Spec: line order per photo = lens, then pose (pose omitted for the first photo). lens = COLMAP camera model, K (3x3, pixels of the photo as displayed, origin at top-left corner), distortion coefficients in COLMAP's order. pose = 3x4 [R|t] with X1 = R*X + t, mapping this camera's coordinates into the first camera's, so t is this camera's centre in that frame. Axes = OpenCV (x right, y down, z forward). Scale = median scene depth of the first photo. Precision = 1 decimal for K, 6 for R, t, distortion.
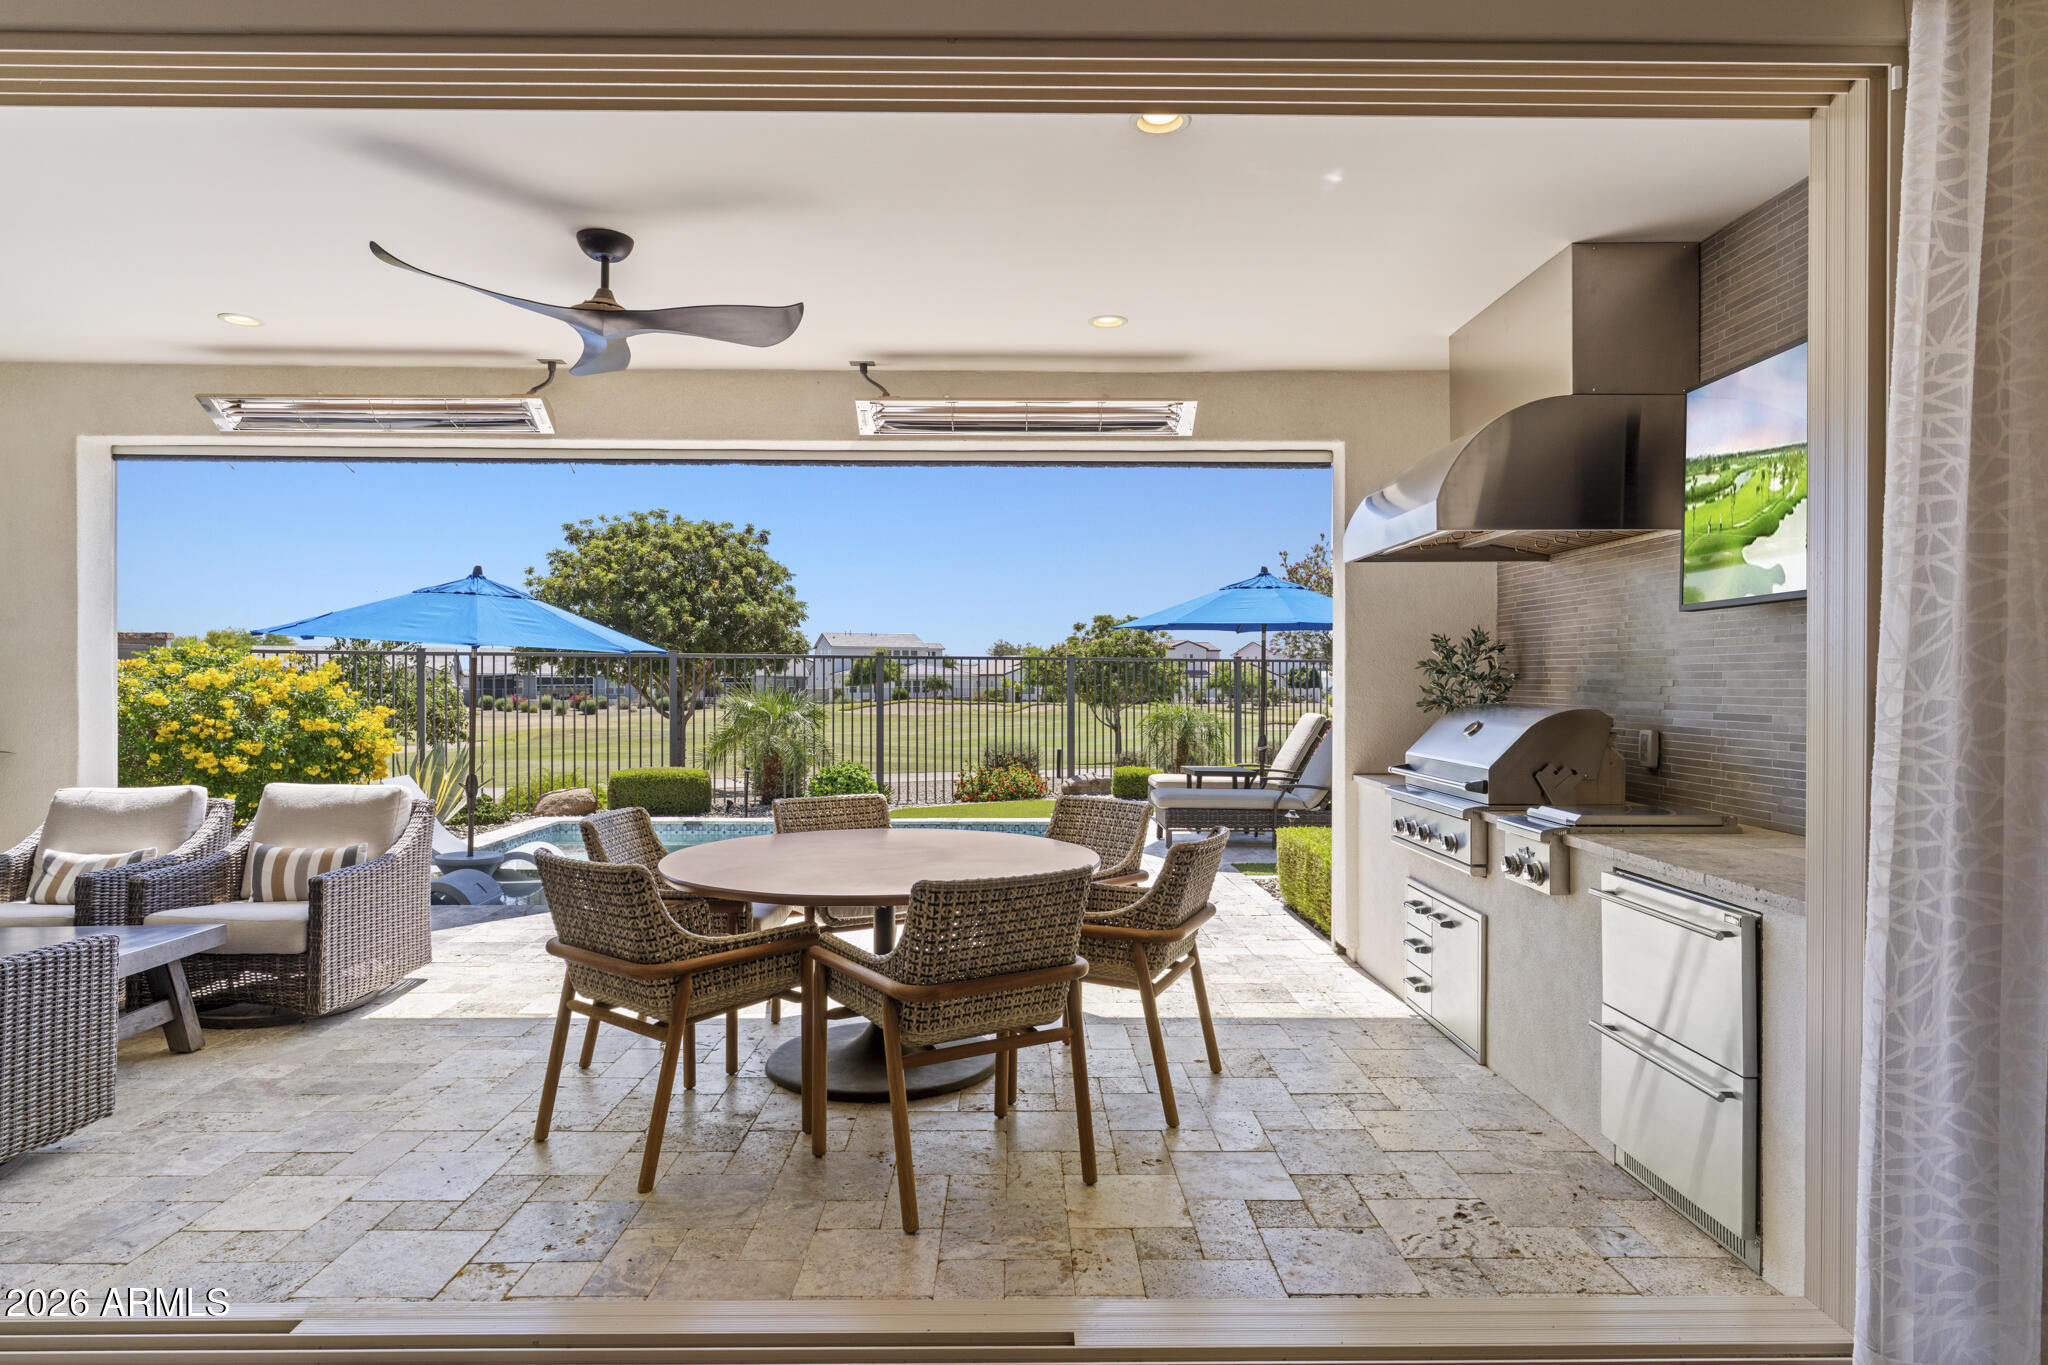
lens RADIAL K [[1115.4, 0, 1024.0], [0, 1115.4, 682.5], [0, 0, 1]] dist [-0.011984, 0.000349]
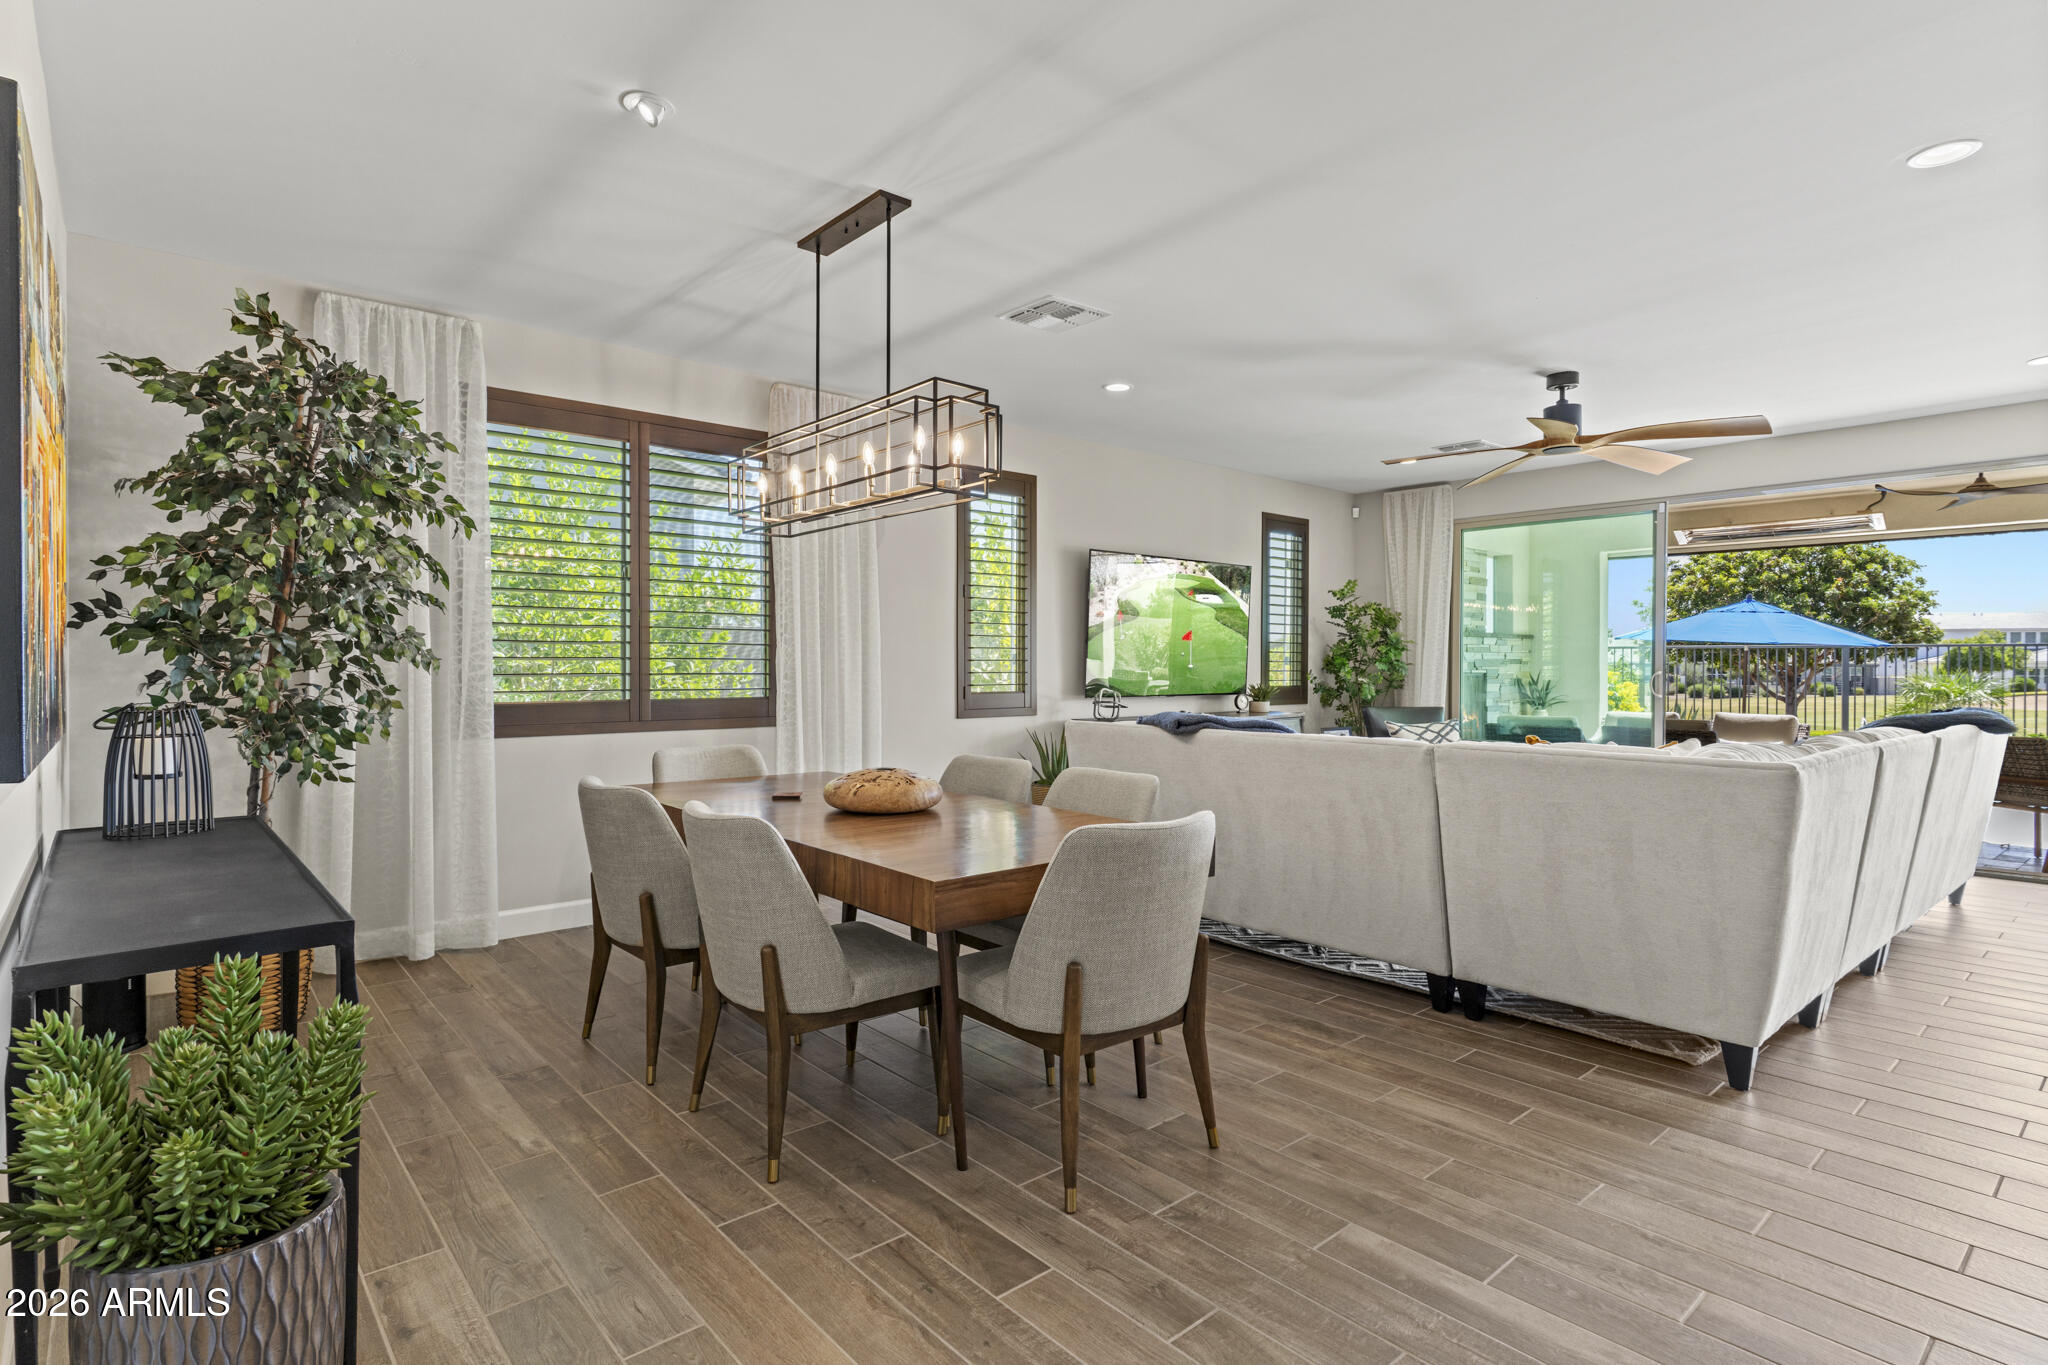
lens RADIAL K [[1031.2, 0, 1013.6], [0, 1031.2, 675.3], [0, 0, 1]] dist [0.003688, 0.001395]
pose [[0.640907, 0.007305, -0.767584, -0.011772], [-0.003435, 0.999972, 0.006648, 0.004967], [0.767611, -0.001624, 0.640914, -0.527428]]
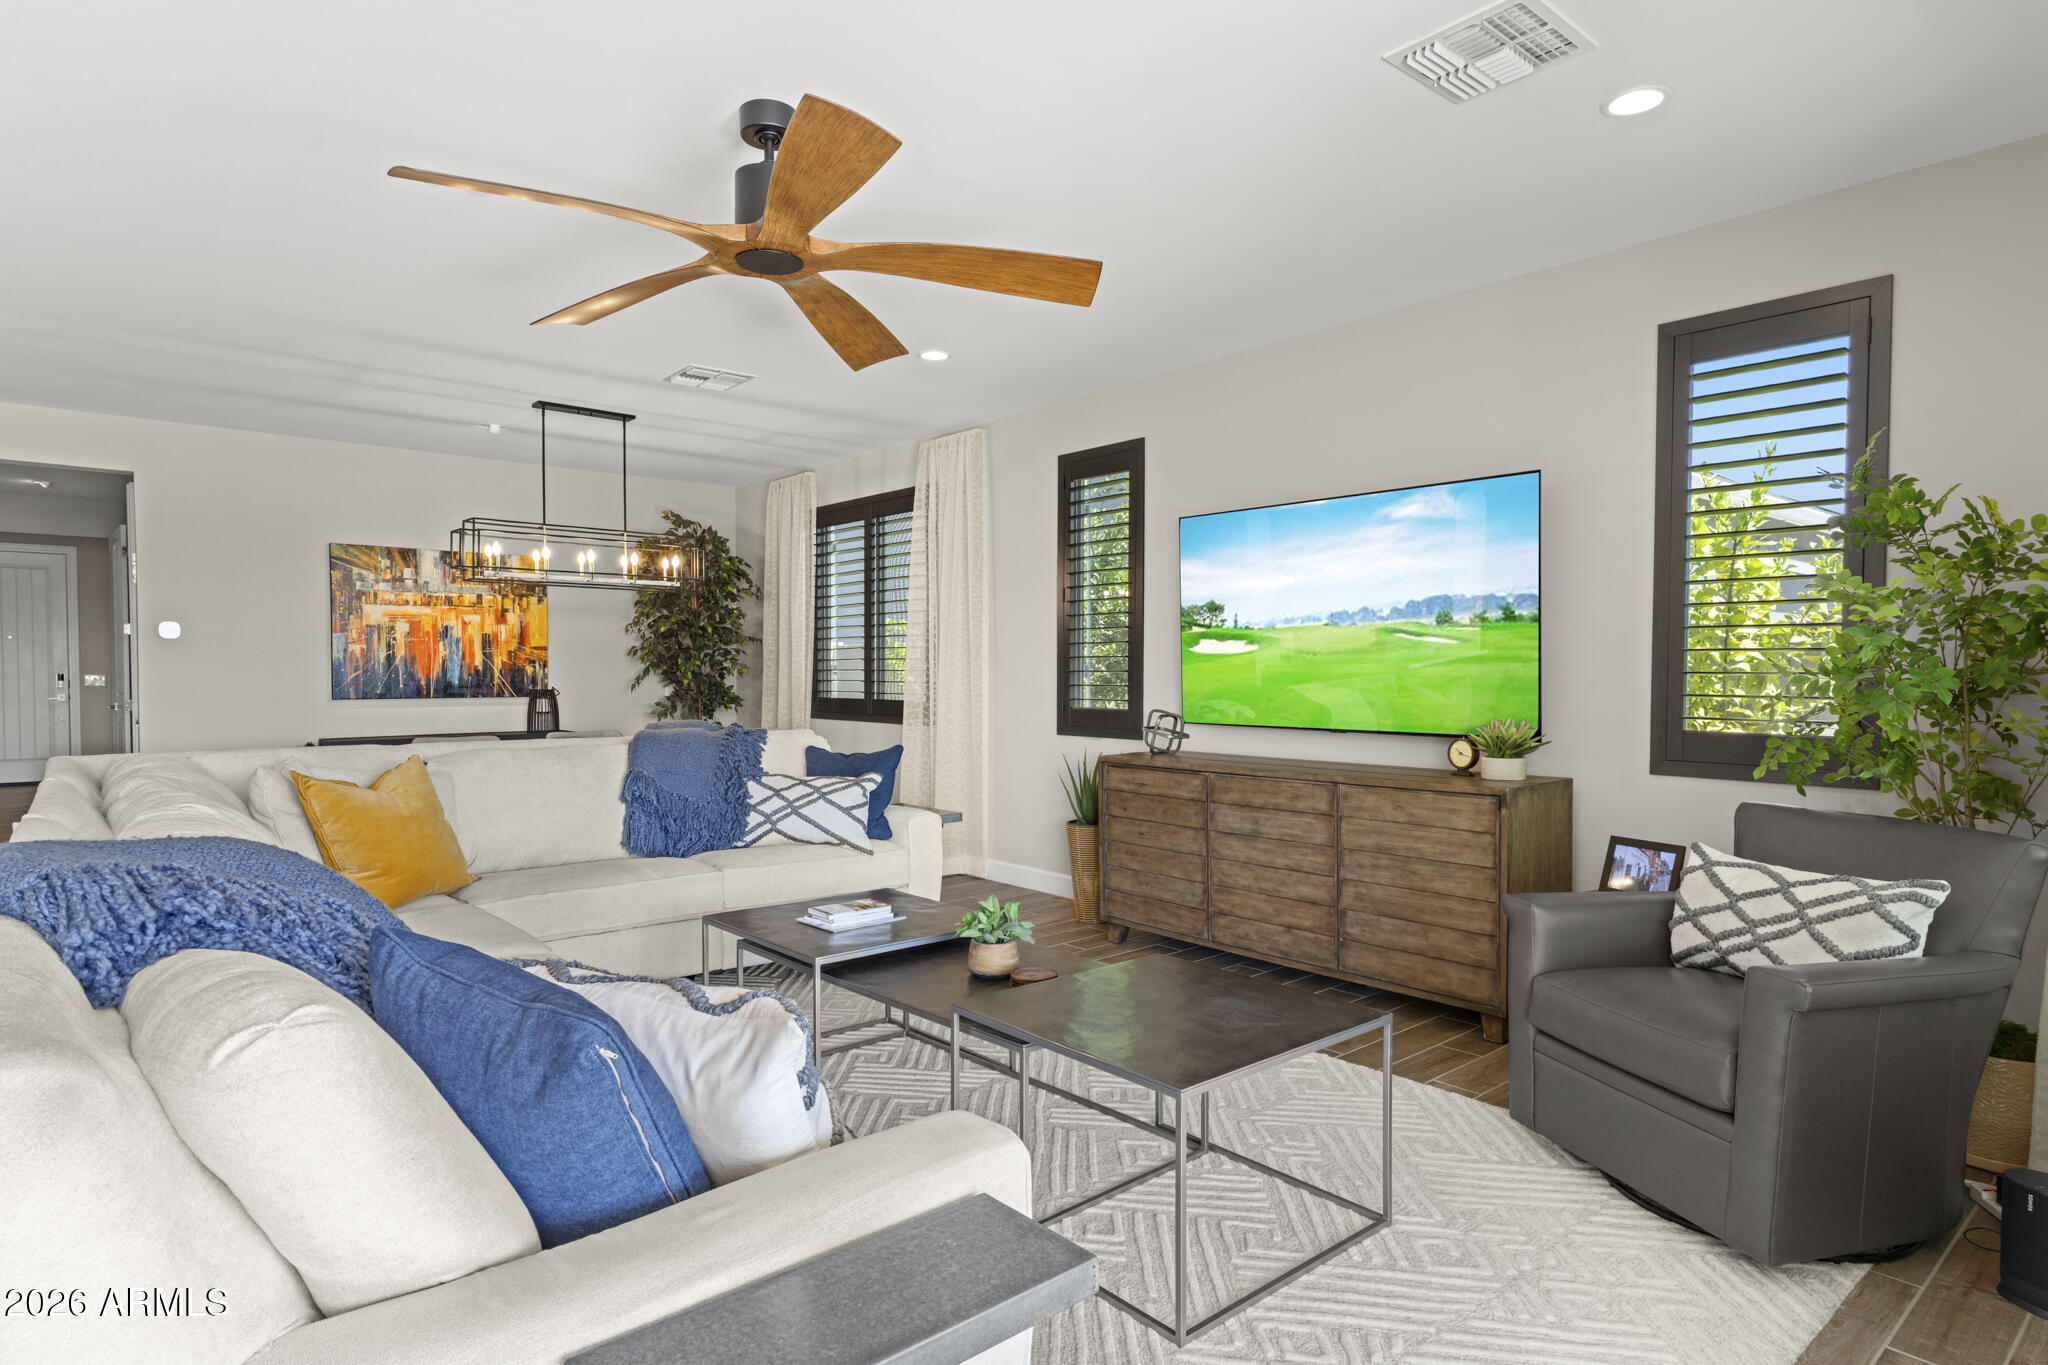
lens RADIAL K [[1108.4, 0, 1020.8], [0, 1108.4, 692.3], [0, 0, 1]] dist [0.007516, 0.001087]
pose [[-0.768973, 0.010049, -0.639203, -0.088218], [-0.005524, 0.999735, 0.022362, -0.000662], [0.639258, 0.020727, -0.768713, 0.173082]]
